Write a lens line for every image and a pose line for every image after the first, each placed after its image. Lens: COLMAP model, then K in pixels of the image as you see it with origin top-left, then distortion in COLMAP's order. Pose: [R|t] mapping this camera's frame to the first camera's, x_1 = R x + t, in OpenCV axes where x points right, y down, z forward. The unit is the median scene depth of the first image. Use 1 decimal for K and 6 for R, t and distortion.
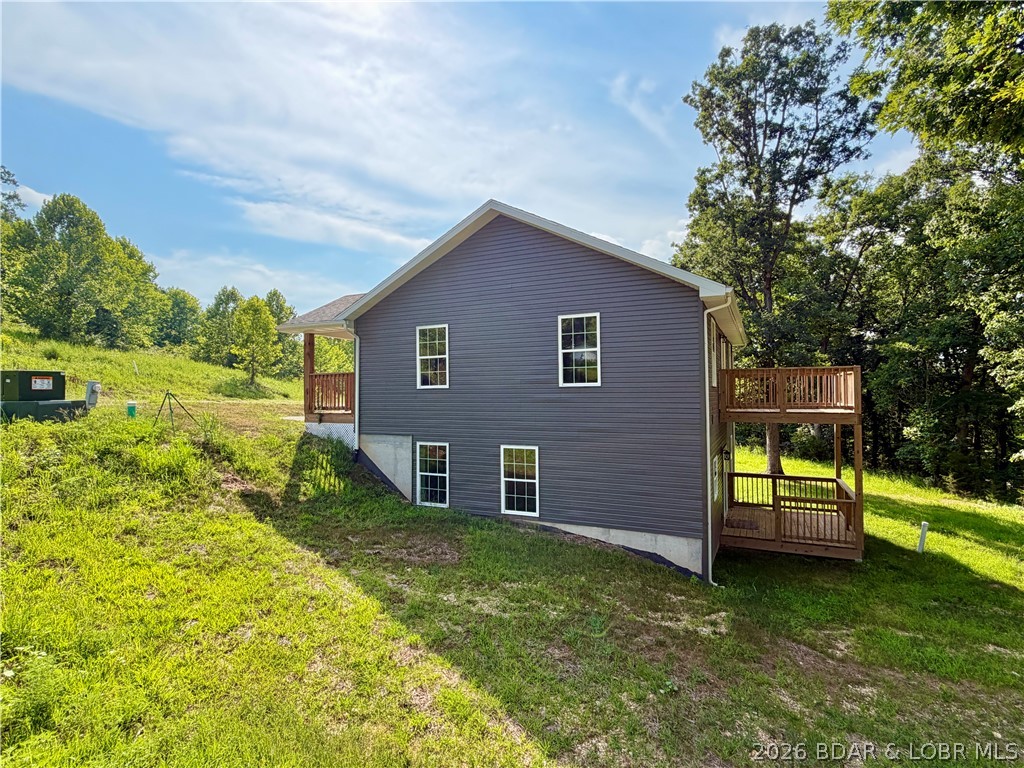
lens RADIAL K [[524.8, 0, 509.1], [0, 524.8, 384.1], [0, 0, 1]] dist [0.012270, 0.002979]
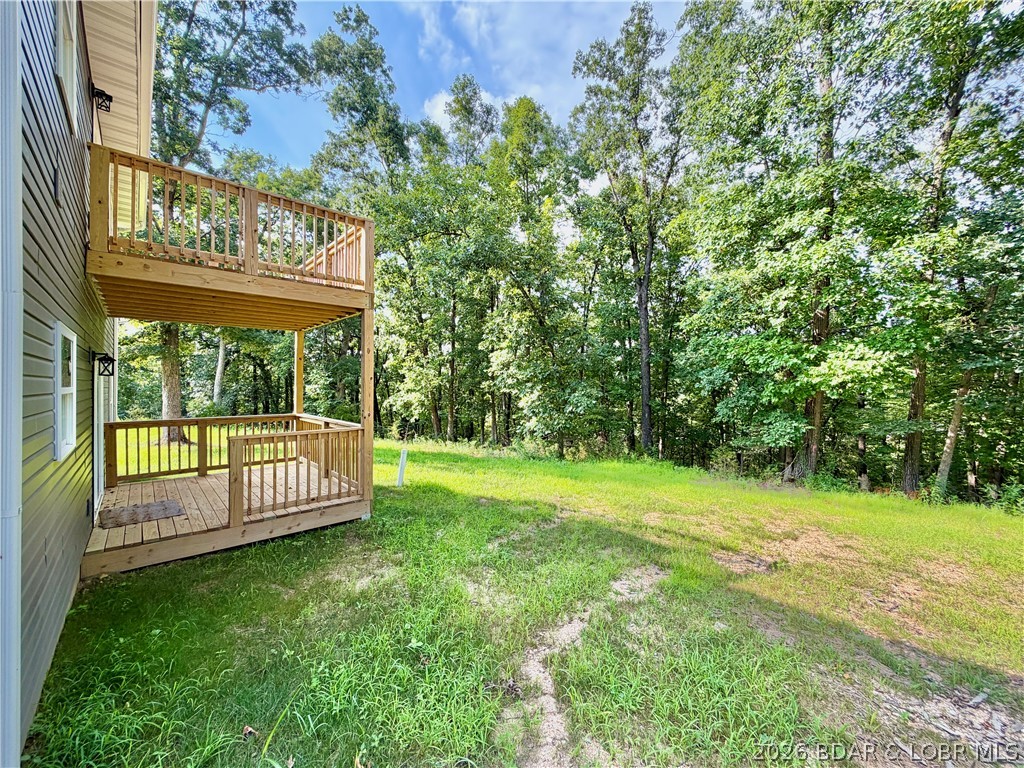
lens RADIAL K [[410.5, 0, 508.9], [0, 410.5, 386.0], [0, 0, 1]] dist [-0.001301, -0.000135]
pose [[0.376020, 0.006624, 0.926588, 0.245504], [-0.018192, 0.999834, 0.000234, 0.160357], [-0.926433, -0.016945, 0.376079, 0.616116]]
